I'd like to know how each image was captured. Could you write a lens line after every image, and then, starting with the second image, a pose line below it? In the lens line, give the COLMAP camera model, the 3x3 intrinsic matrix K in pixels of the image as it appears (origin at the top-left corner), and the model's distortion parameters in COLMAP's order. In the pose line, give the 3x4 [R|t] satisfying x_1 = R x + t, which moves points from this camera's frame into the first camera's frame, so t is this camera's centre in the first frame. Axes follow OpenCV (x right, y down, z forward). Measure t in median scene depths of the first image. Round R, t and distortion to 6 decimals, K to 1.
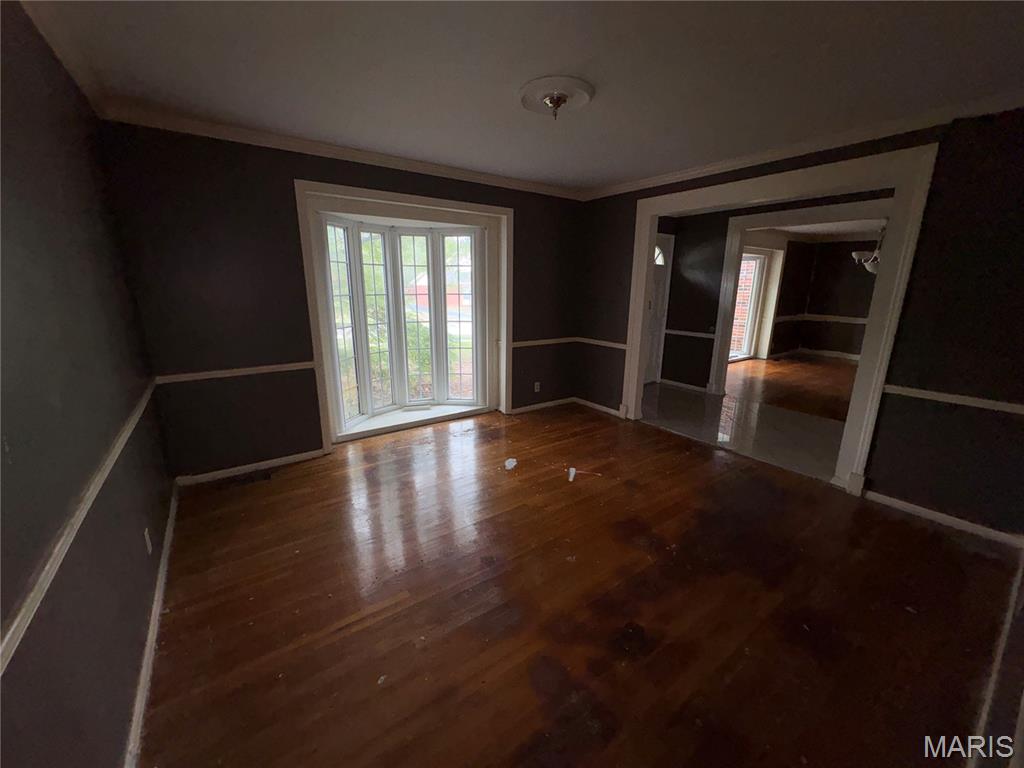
lens RADIAL K [[413.5, 0, 521.3], [0, 413.5, 385.8], [0, 0, 1]] dist [0.023469, 0.000217]
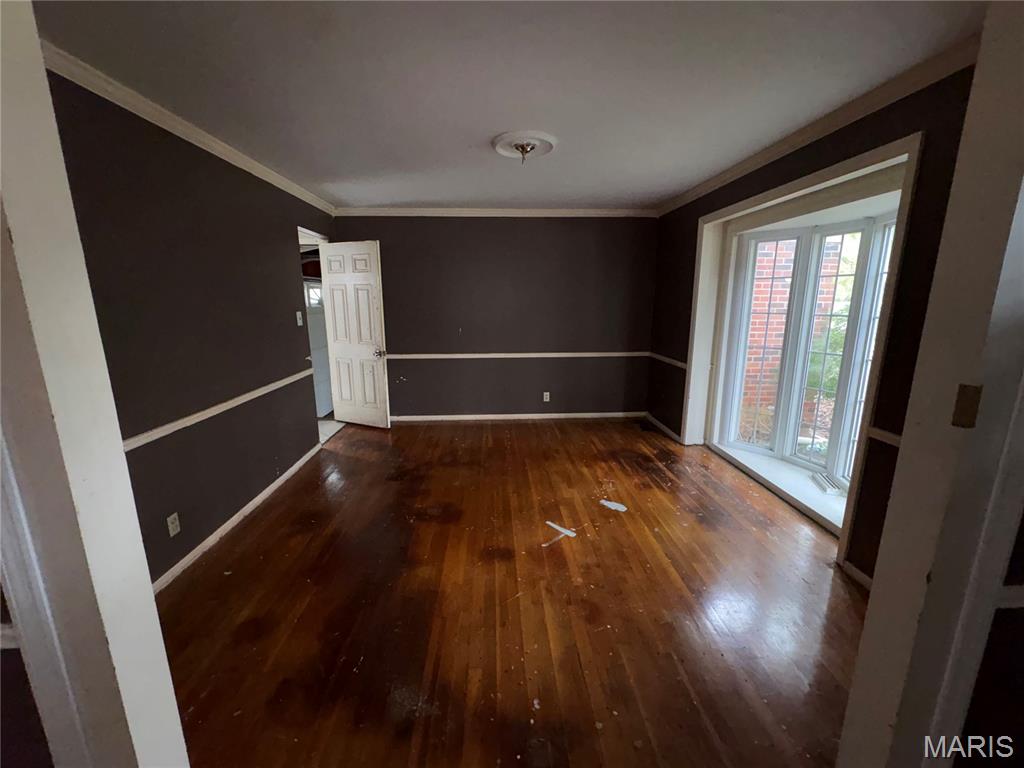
lens RADIAL K [[406.9, 0, 511.8], [0, 406.9, 383.0], [0, 0, 1]] dist [-0.000490, 0.000212]
pose [[-0.564194, 0.160357, -0.809920, 0.801671], [-0.203278, 0.923783, 0.324505, -0.305847], [0.800227, 0.347723, -0.488596, 1.231896]]
